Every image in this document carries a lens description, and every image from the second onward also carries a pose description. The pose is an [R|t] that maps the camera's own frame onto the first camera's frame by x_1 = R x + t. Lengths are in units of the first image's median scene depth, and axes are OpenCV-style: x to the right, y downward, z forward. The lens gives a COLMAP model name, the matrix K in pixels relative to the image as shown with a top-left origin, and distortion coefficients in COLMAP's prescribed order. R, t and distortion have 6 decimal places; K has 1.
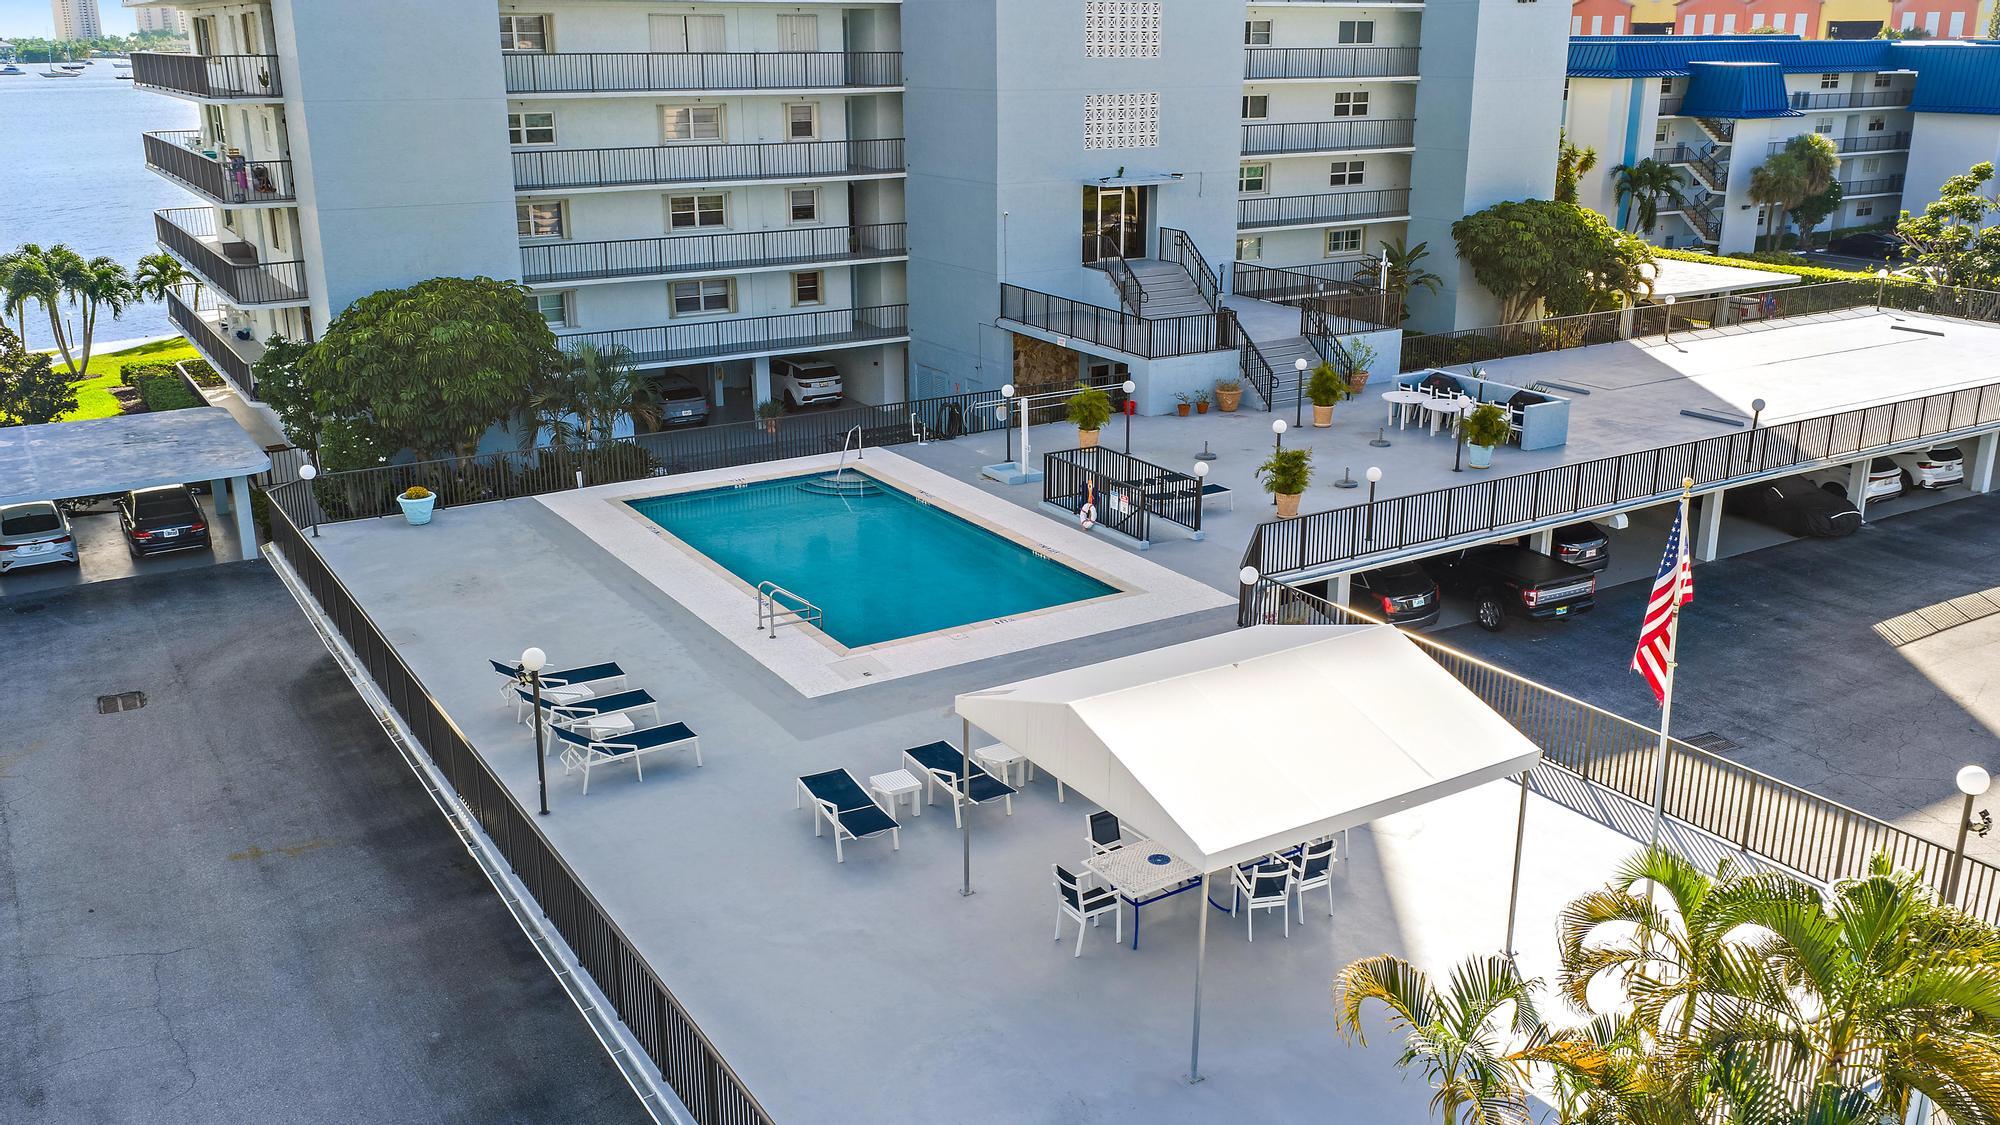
lens RADIAL K [[1673.4, 0, 1000.0], [0, 1673.4, 562.5], [0, 0, 1]] dist [0.011729, -0.015890]
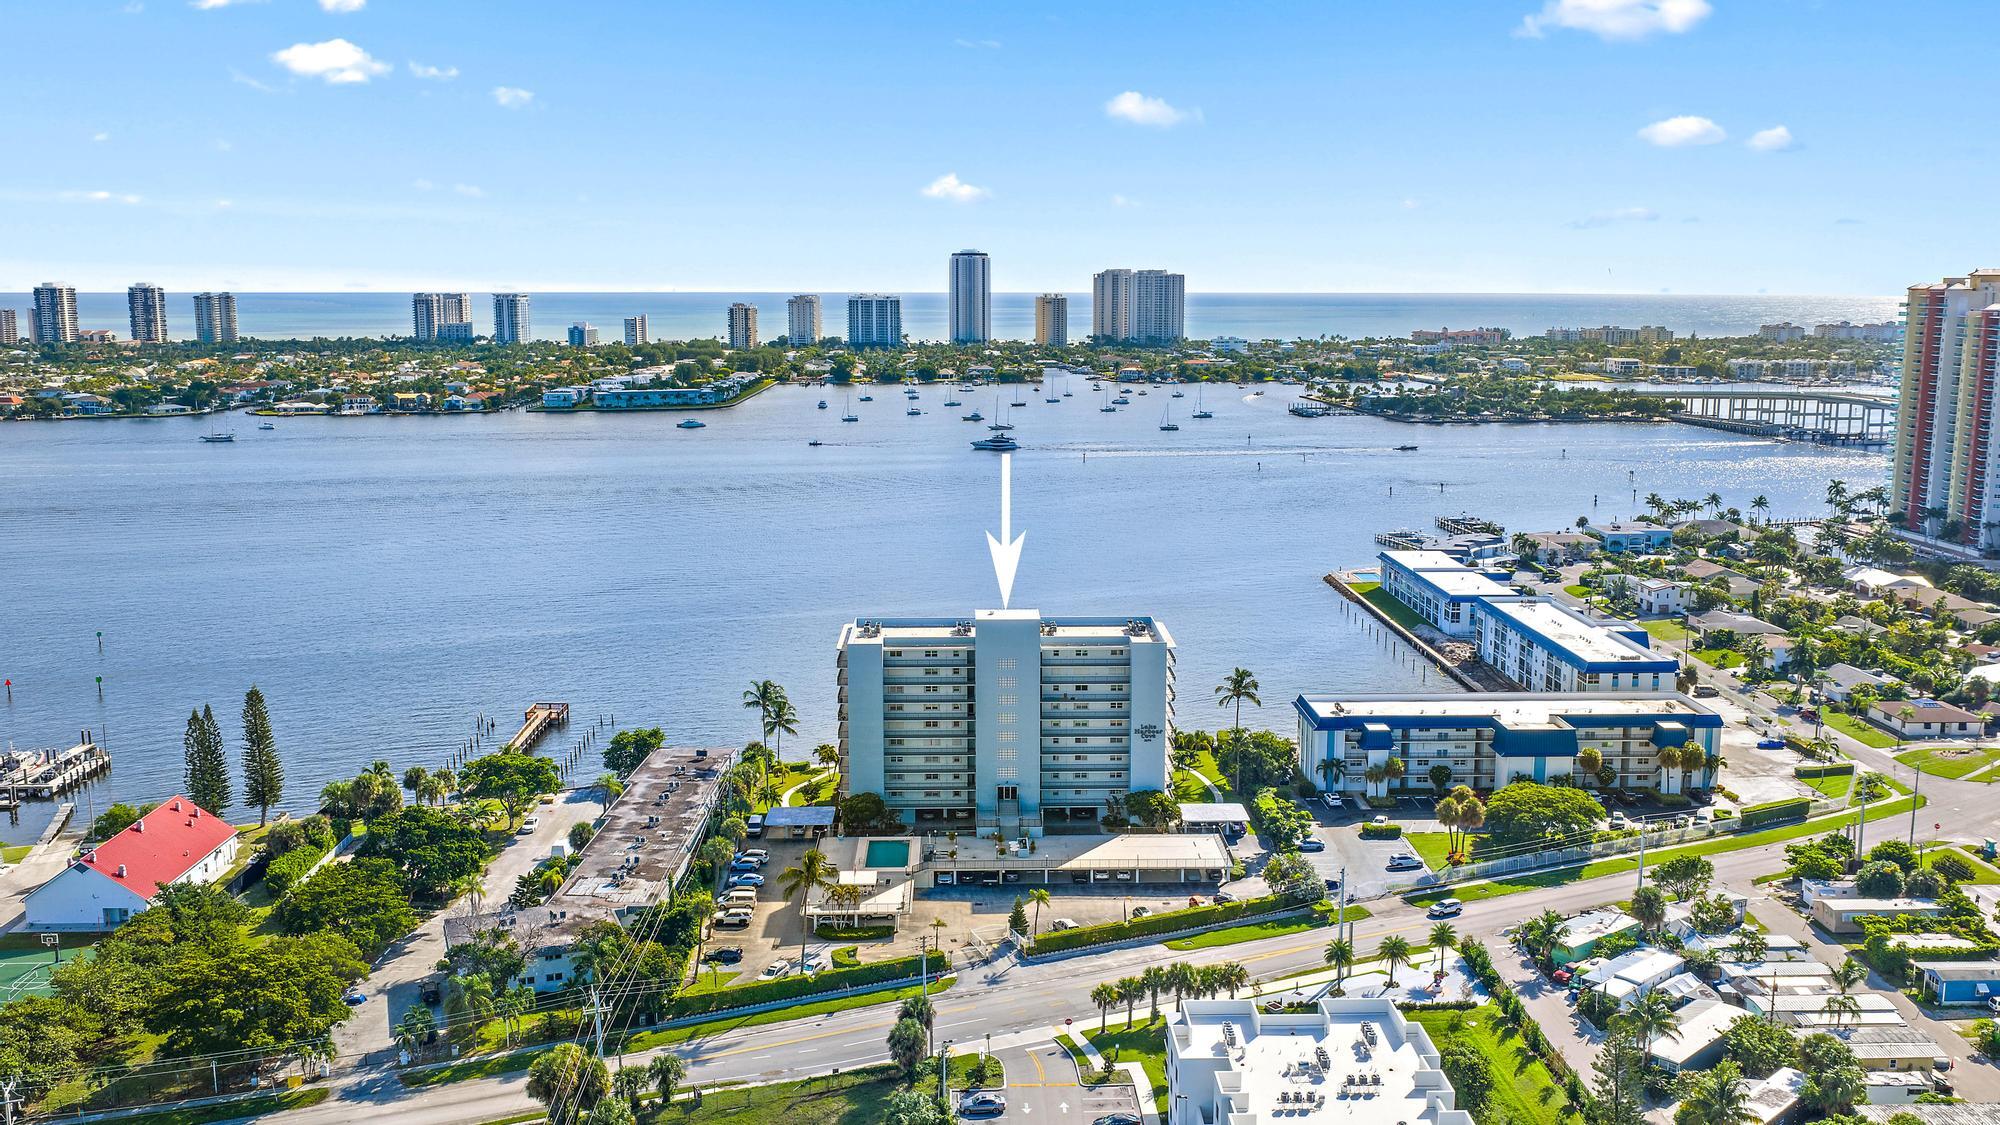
lens RADIAL K [[1703.6, 0, 1000.0], [0, 1703.6, 562.5], [0, 0, 1]] dist [0.028448, -0.018184]
pose [[0.860785, 0.086233, -0.501611, 2.766293], [-0.153596, 0.983606, -0.094483, -0.444274], [0.485240, 0.158375, 0.859918, -3.708964]]
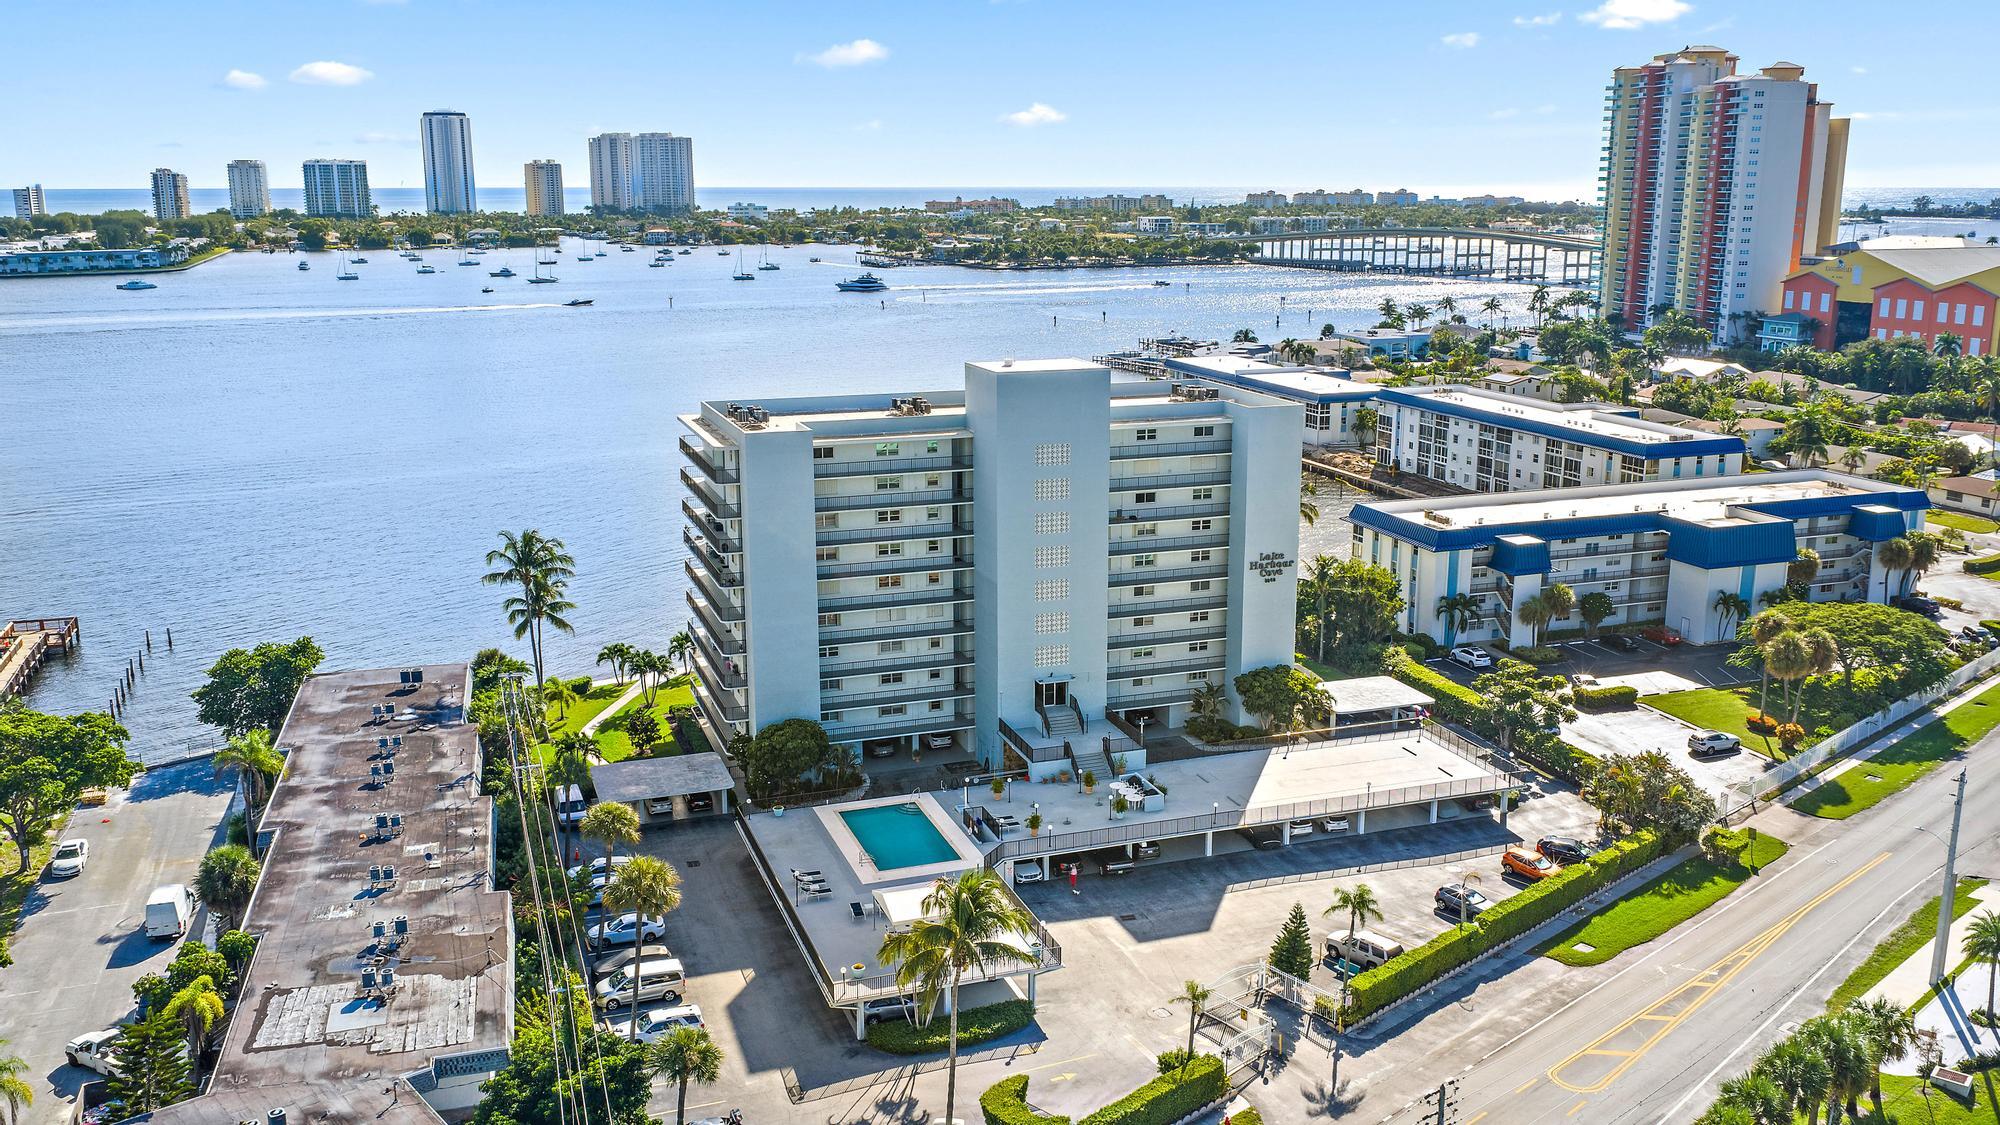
lens RADIAL K [[1673.4, 0, 1000.0], [0, 1673.4, 562.5], [0, 0, 1]] dist [0.011729, -0.015890]
pose [[0.976367, 0.049455, -0.210385, 0.603569], [-0.065316, 0.995468, -0.069115, -0.257181], [0.206014, 0.081223, 0.975172, -1.746315]]
